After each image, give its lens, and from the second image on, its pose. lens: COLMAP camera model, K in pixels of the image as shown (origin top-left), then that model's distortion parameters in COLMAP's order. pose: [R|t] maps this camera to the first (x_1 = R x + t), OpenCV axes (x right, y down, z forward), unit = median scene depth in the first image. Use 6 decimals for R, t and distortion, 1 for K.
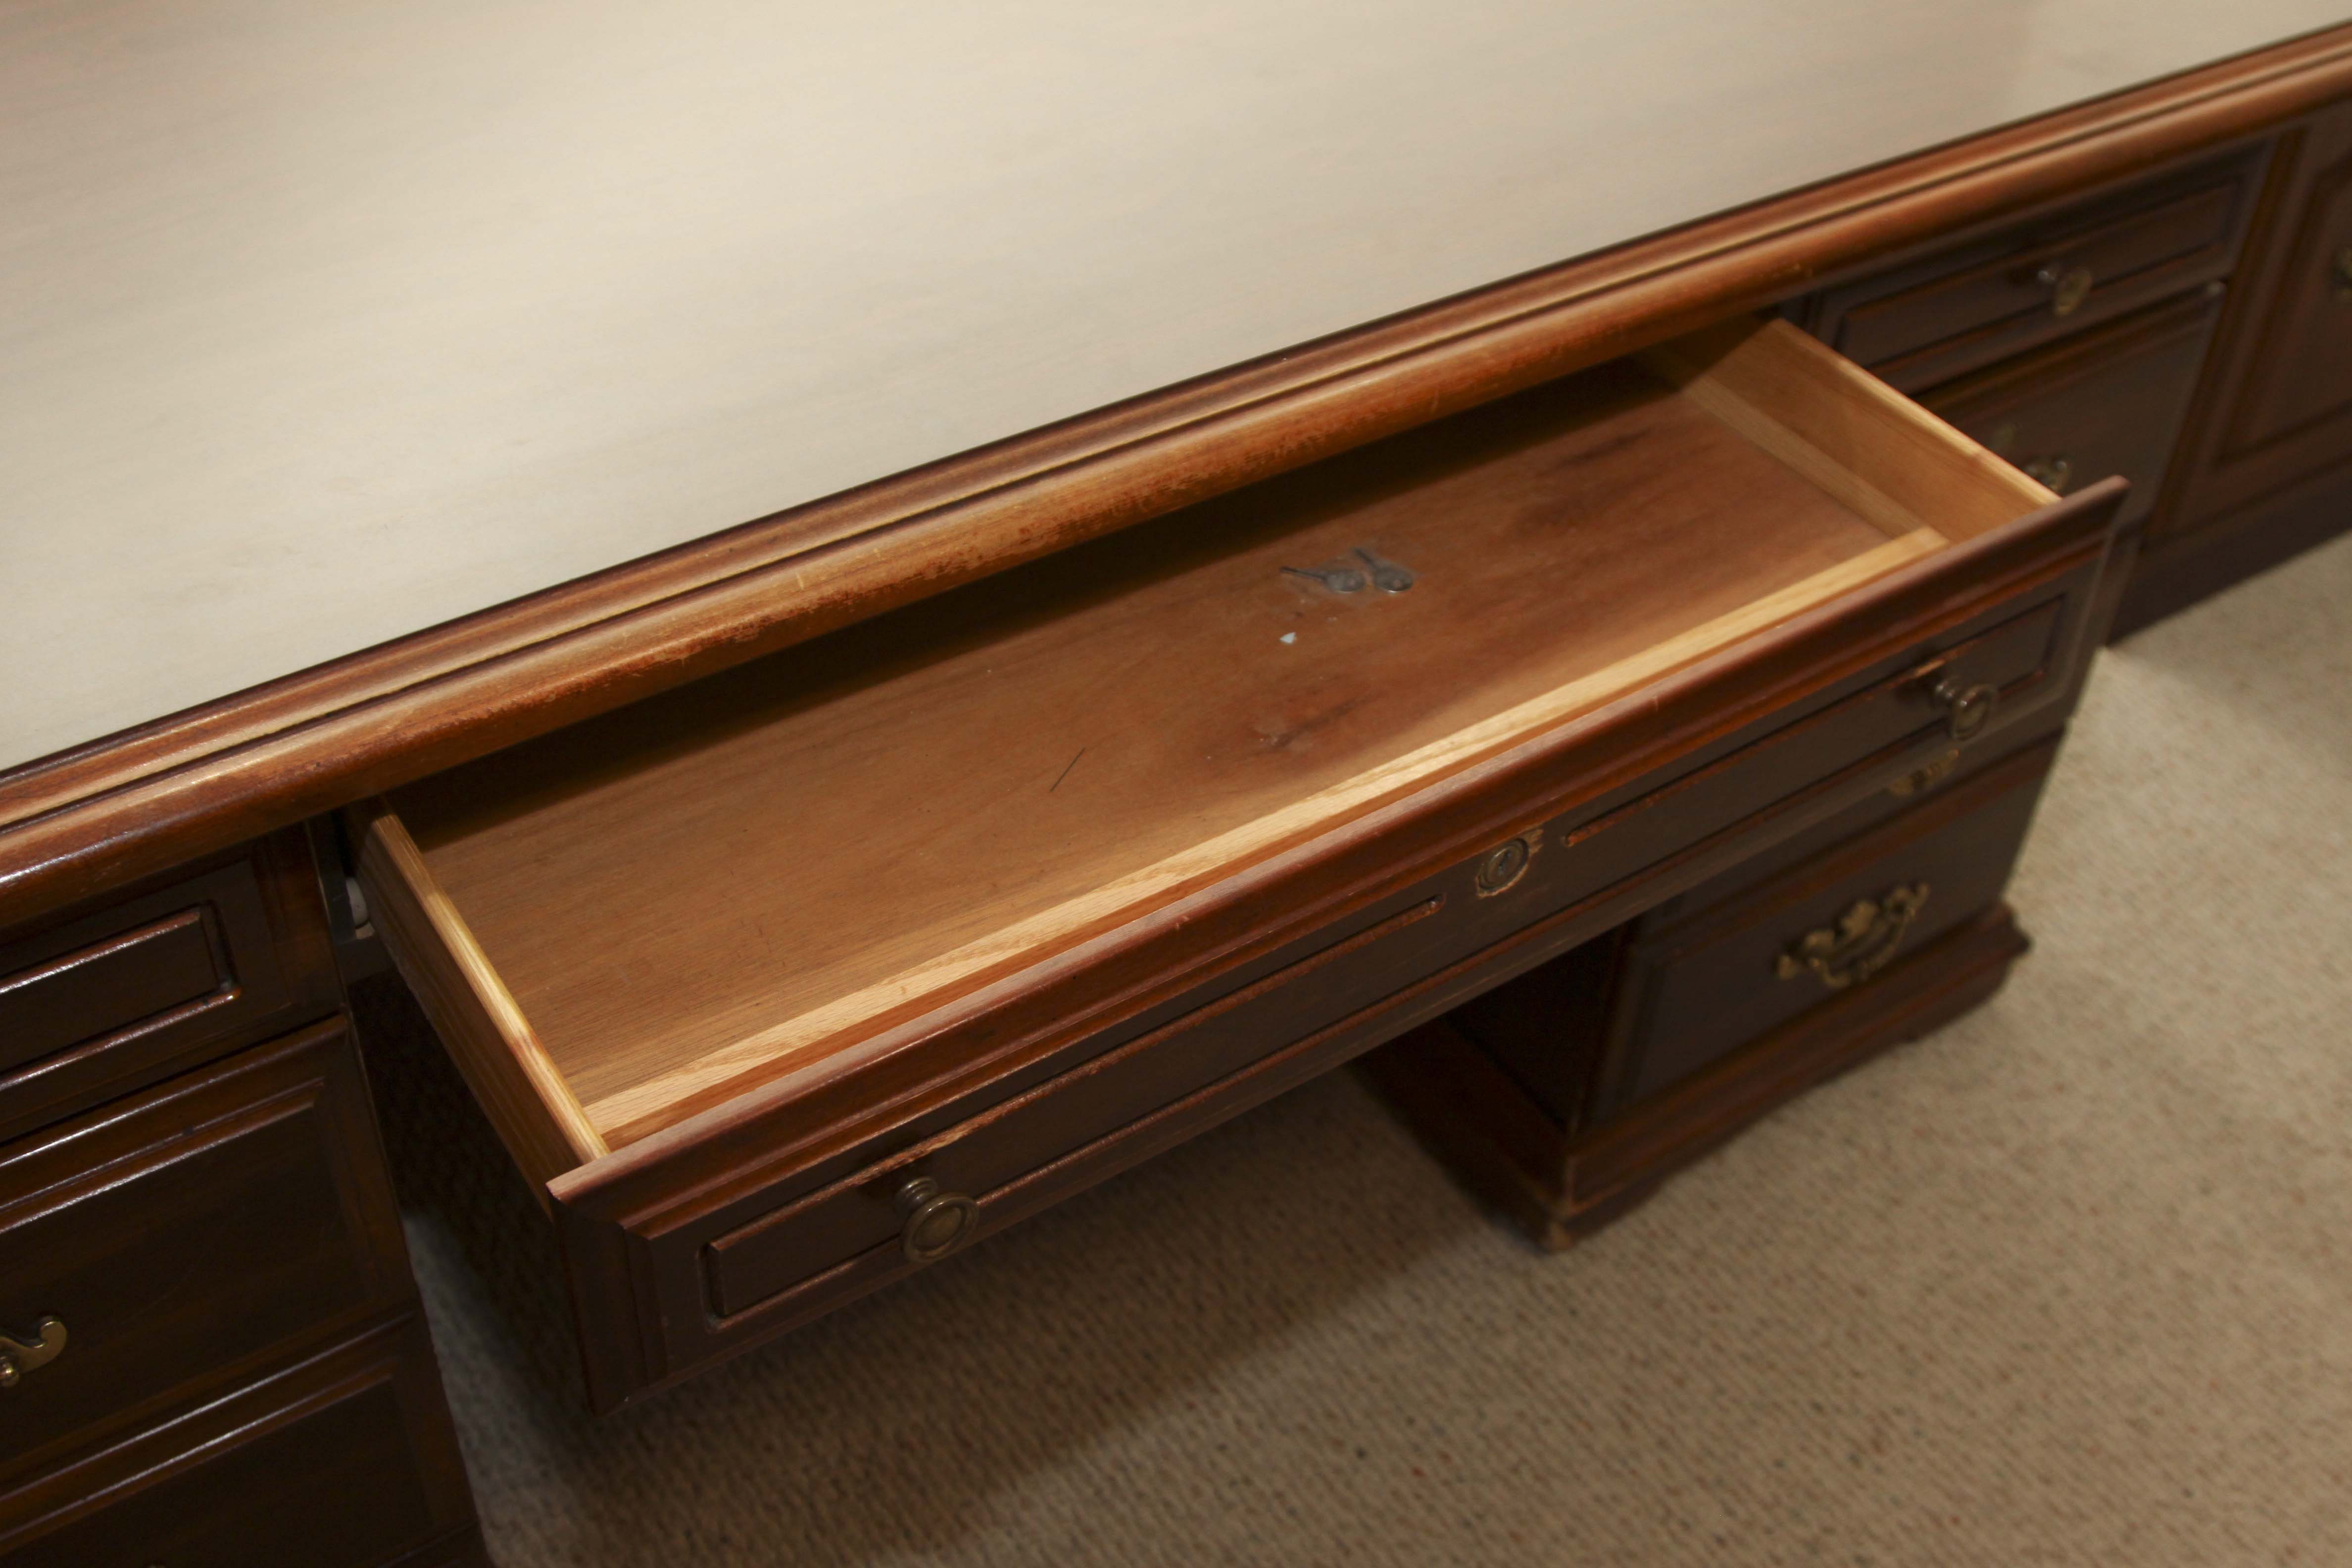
lens RADIAL K [[2478.3, 0, 1175.2], [0, 2478.3, 780.7], [0, 0, 1]] dist [-0.107974, 0.000000]
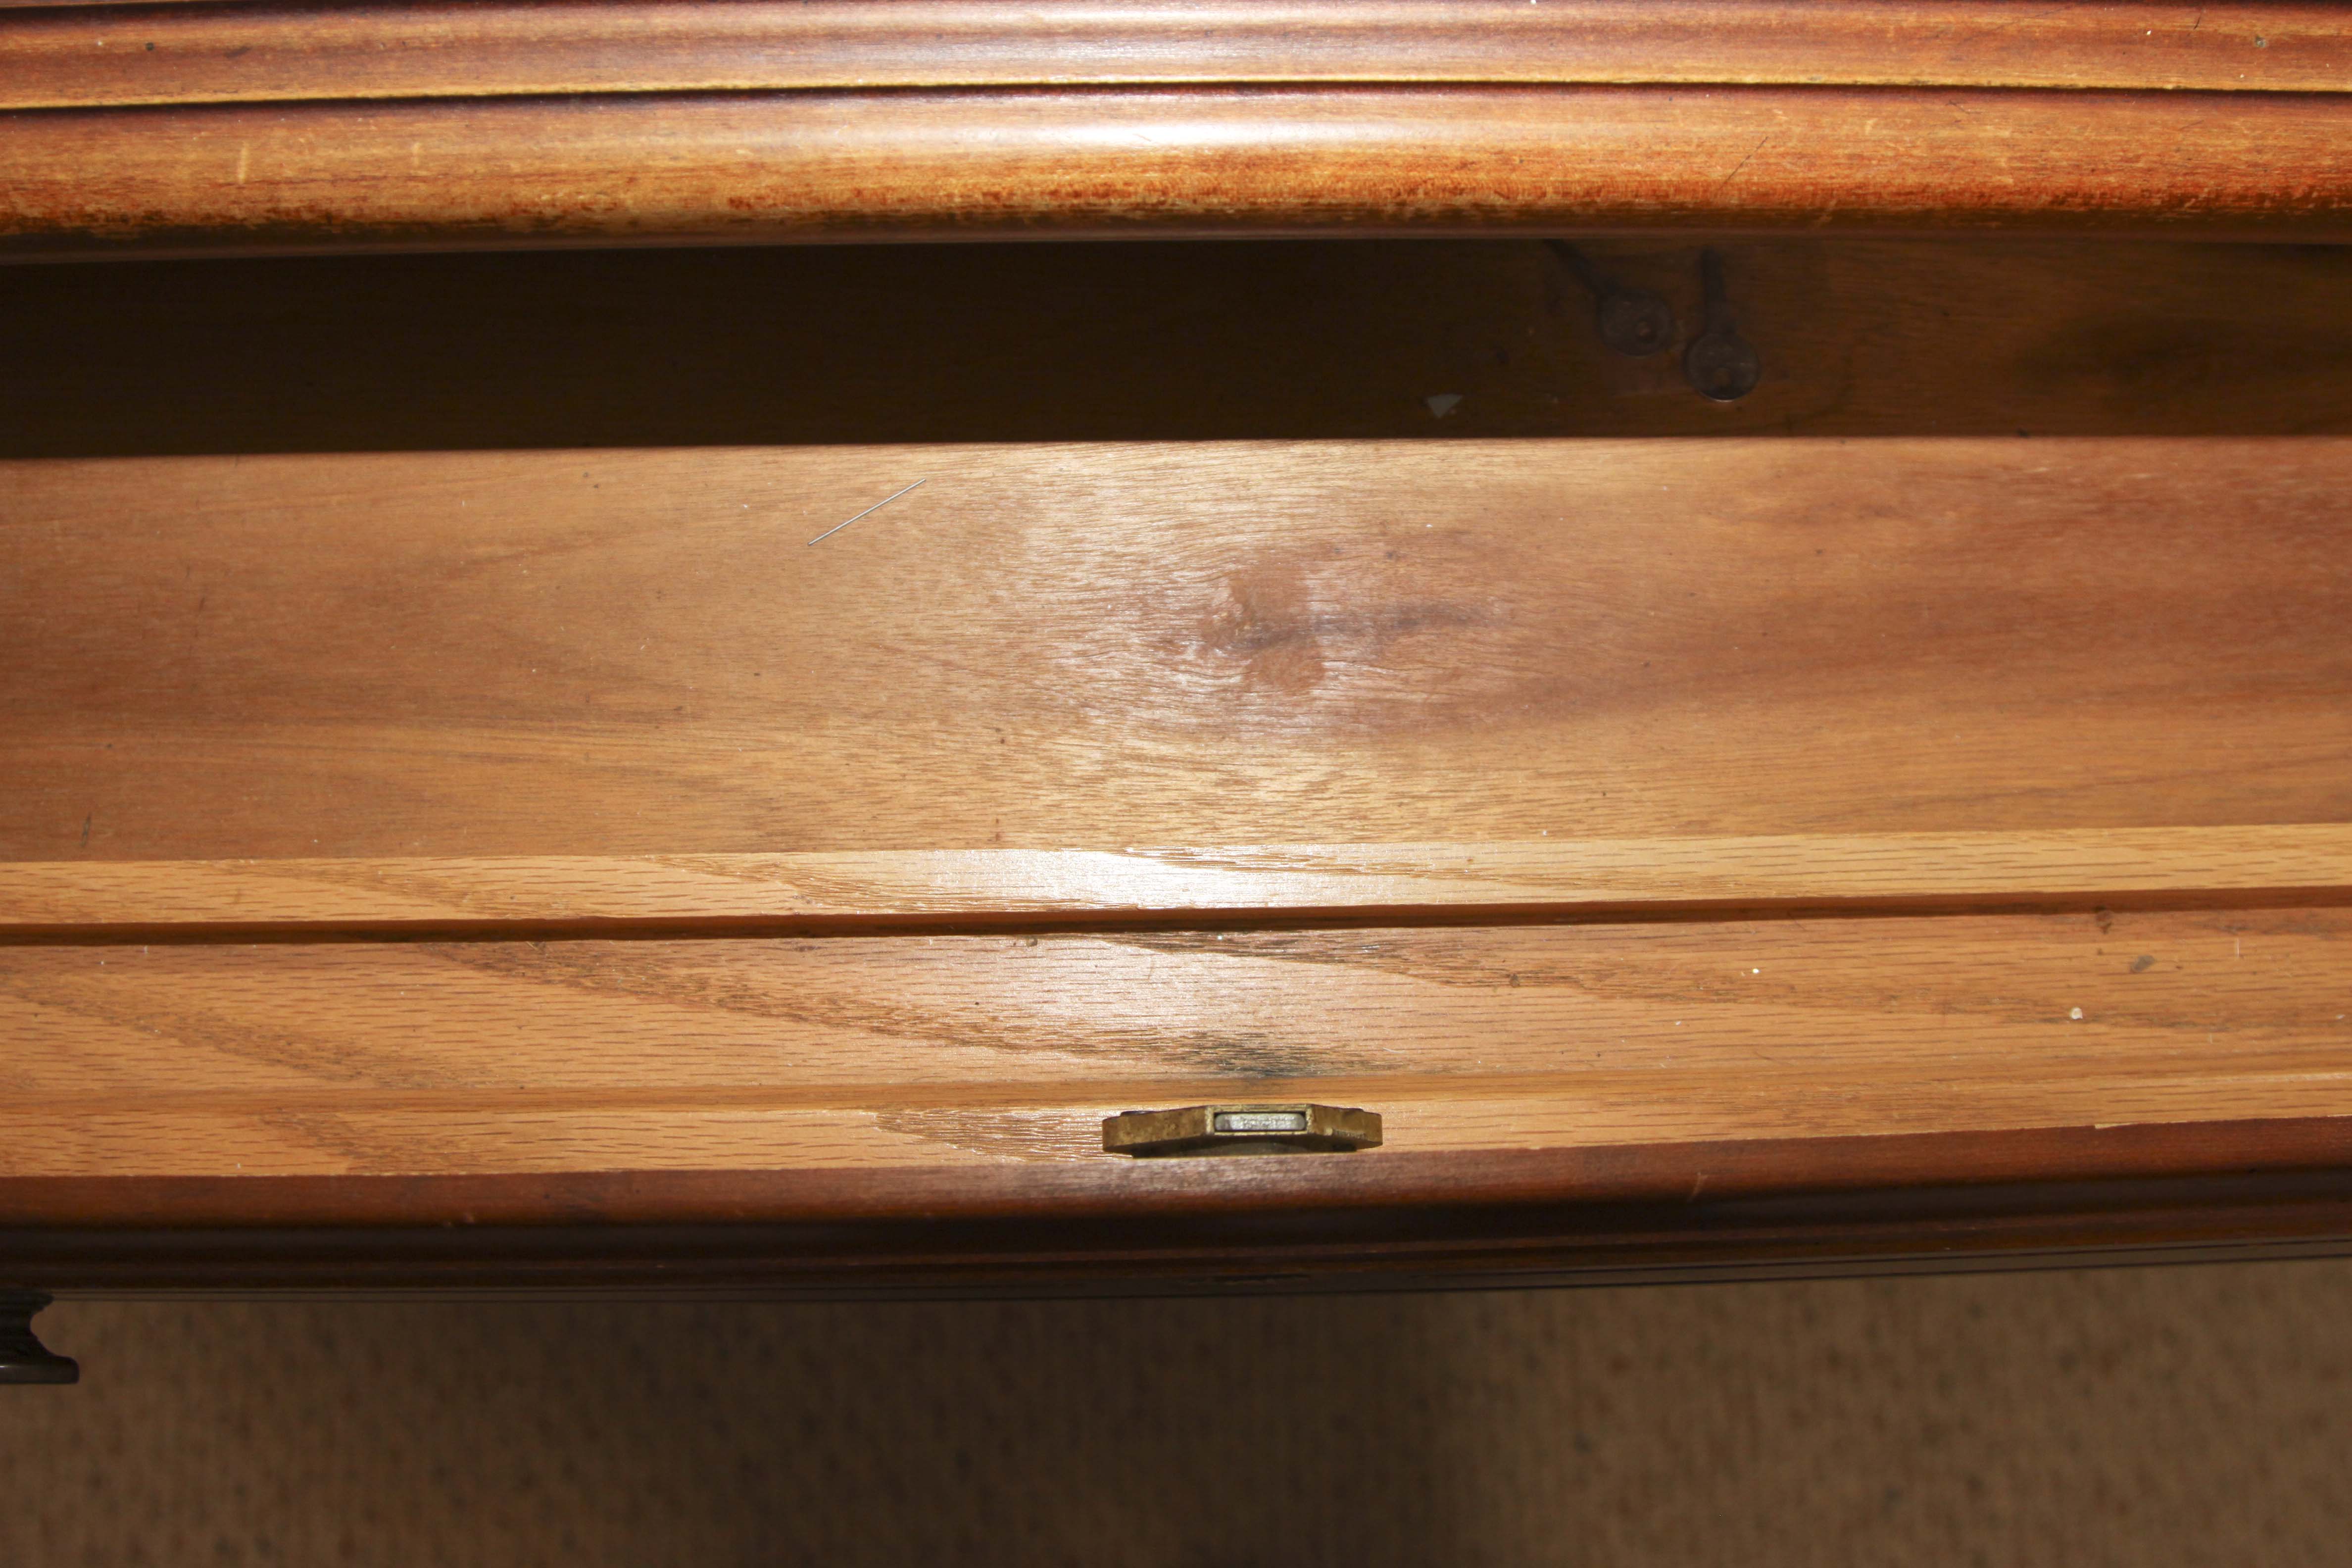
lens RADIAL K [[2478.3, 0, 1190.4], [0, 2478.3, 783.2], [0, 0, 1]] dist [-0.107974, 0.000000]
pose [[0.834656, 0.521597, -0.176877, 0.097189], [-0.338934, 0.739559, 0.581529, -0.203384], [0.434135, -0.425428, 0.794065, 0.381856]]
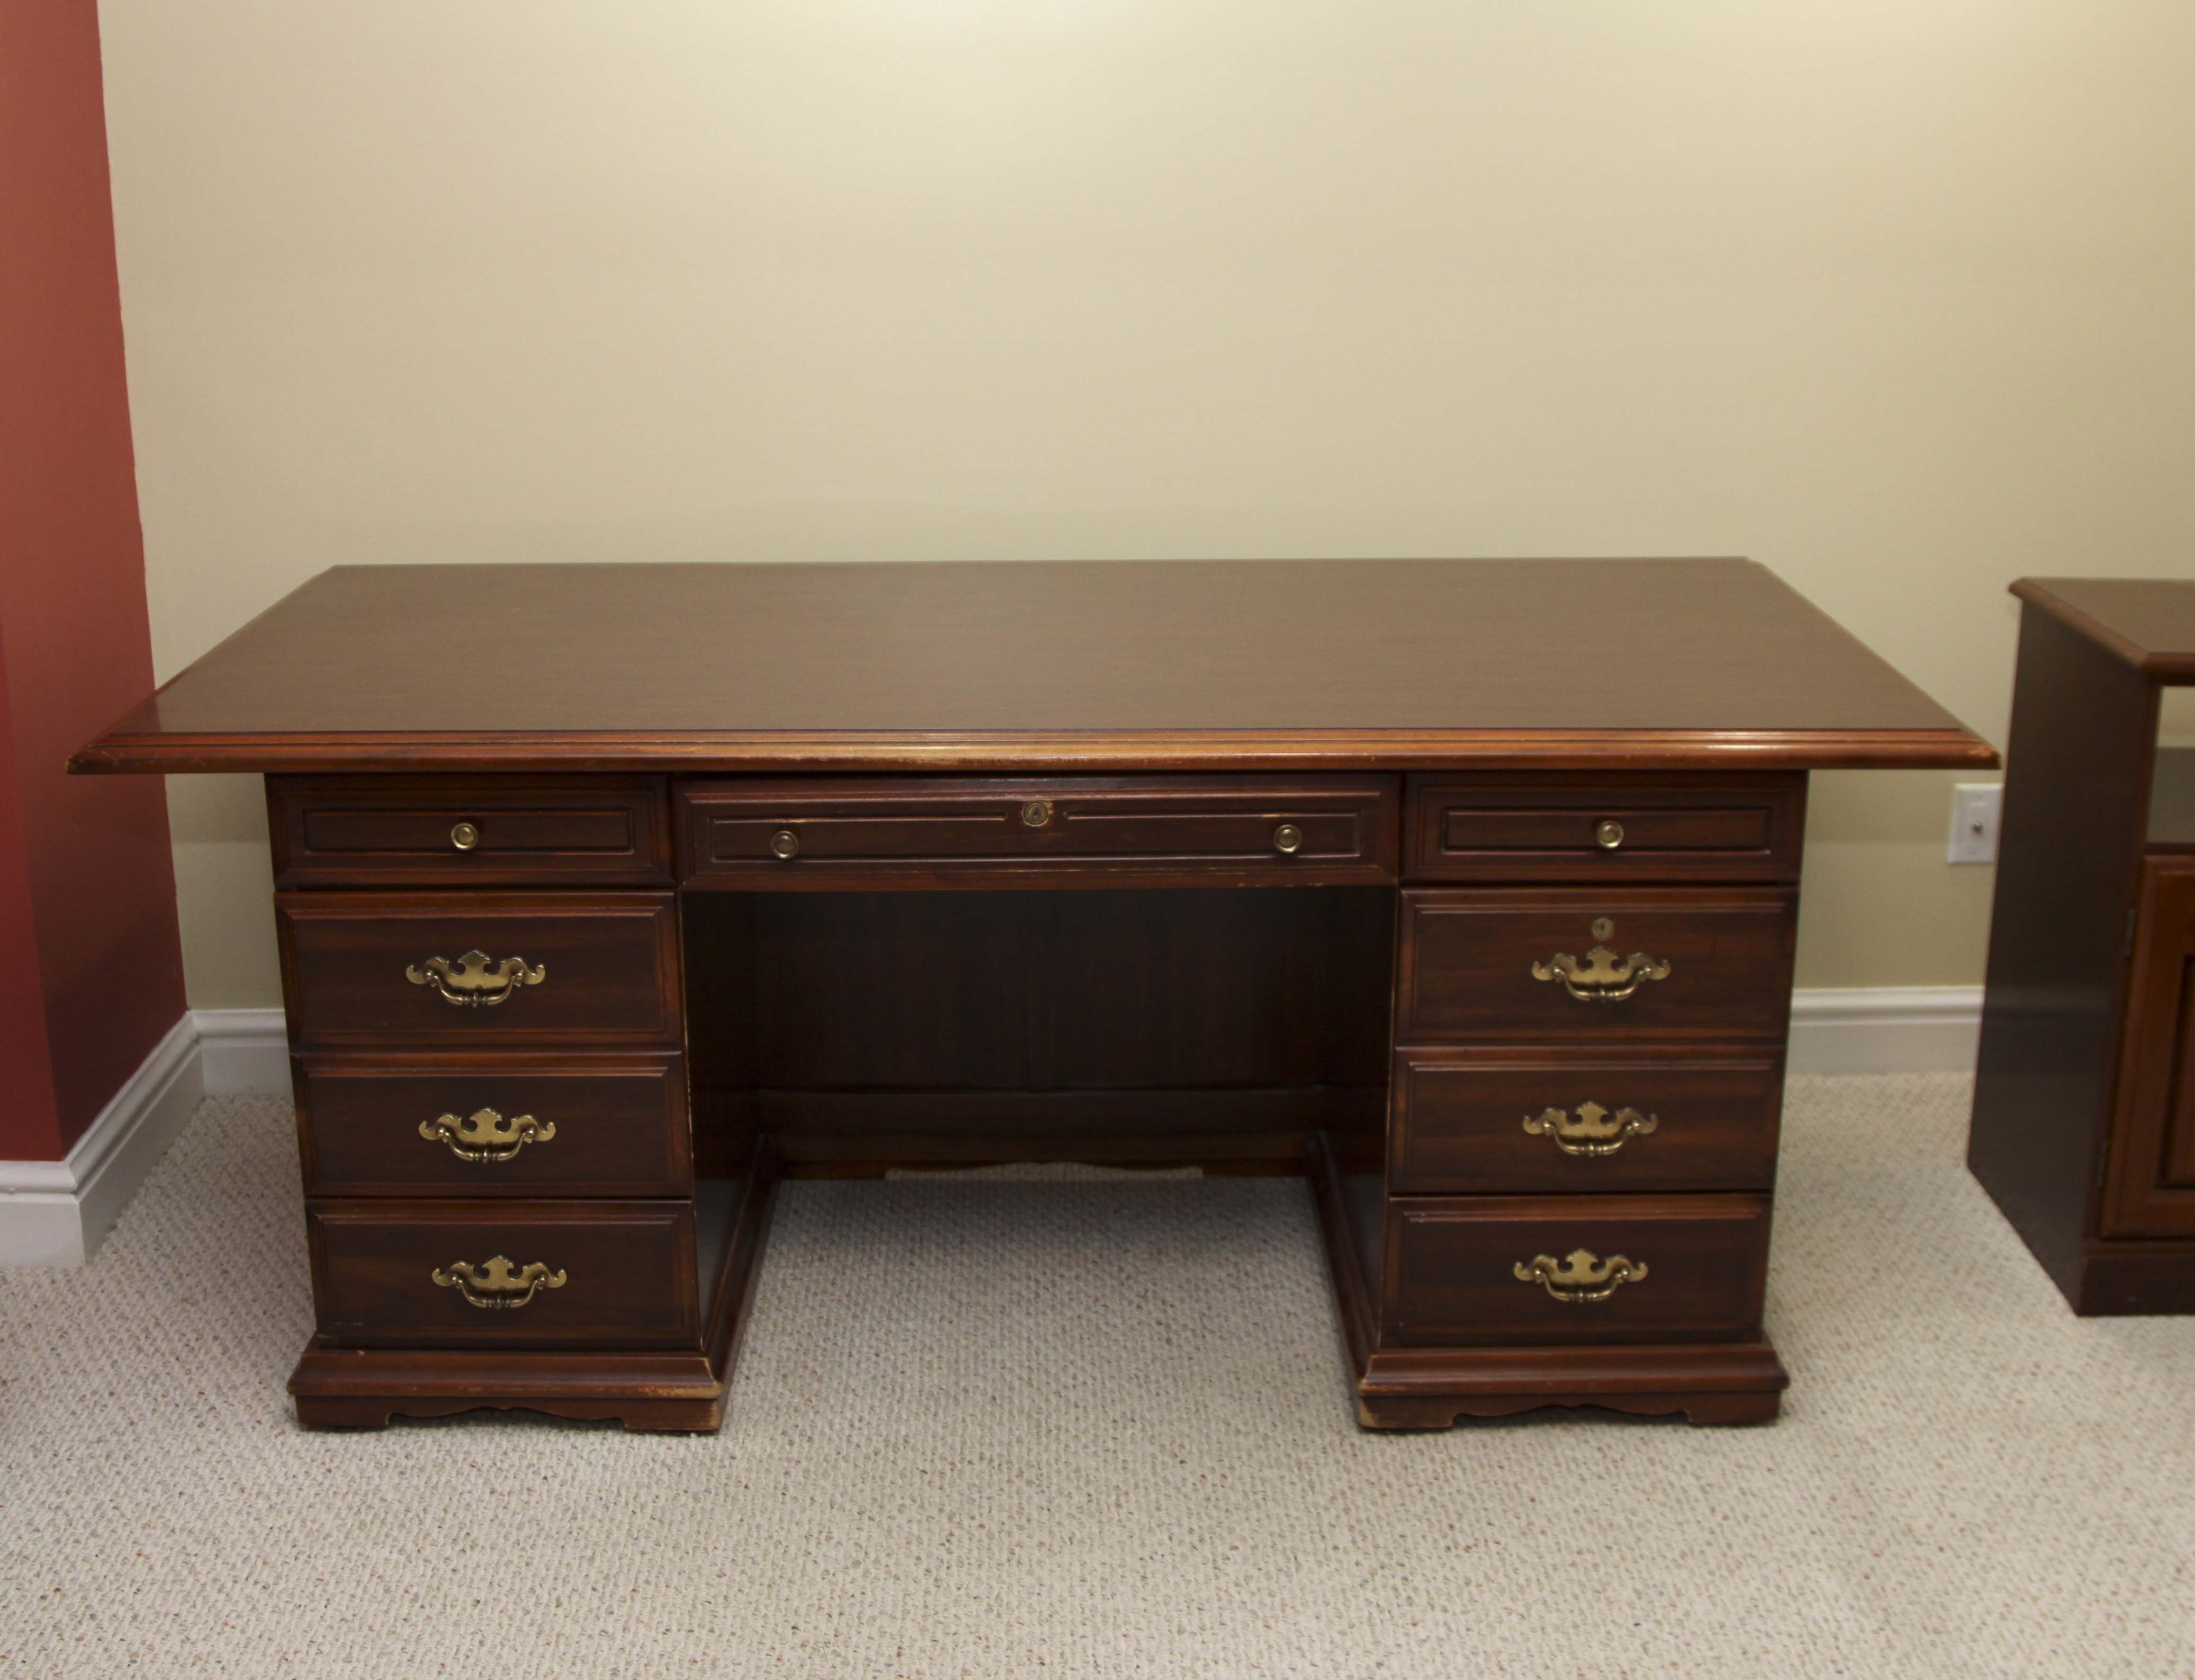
lens RADIAL K [[2635.1, 0, 1084.8], [0, 2635.1, 845.5], [0, 0, 1]] dist [-0.105131, 0.000000]
pose [[0.829857, 0.114706, -0.546059, 0.998198], [-0.333734, 0.886330, -0.320999, 0.519060], [0.447168, 0.448621, 0.773808, -0.654041]]
